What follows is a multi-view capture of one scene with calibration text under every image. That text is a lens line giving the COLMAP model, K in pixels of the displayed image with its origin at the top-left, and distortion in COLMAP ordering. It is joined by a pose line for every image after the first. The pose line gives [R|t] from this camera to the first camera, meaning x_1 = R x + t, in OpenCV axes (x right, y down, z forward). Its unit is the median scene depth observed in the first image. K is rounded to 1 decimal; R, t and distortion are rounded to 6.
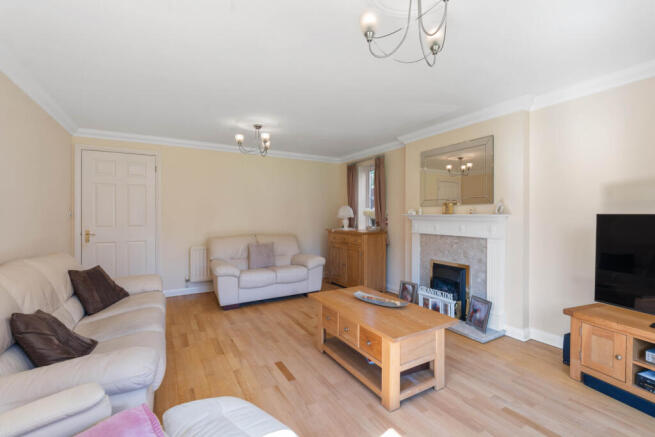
lens RADIAL K [[291.2, 0, 327.2], [0, 291.2, 215.3], [0, 0, 1]] dist [-0.004059, 0.000132]
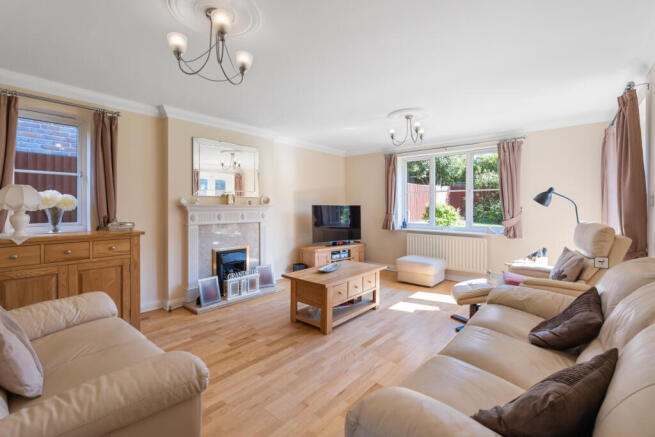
lens RADIAL K [[291.2, 0, 328.3], [0, 291.2, 211.6], [0, 0, 1]] dist [-0.004059, 0.000132]
pose [[-0.341847, -0.010166, 0.939701, -0.797850], [0.002708, 0.999927, 0.011802, 0.011356], [-0.939752, 0.006579, -0.341795, 1.072328]]
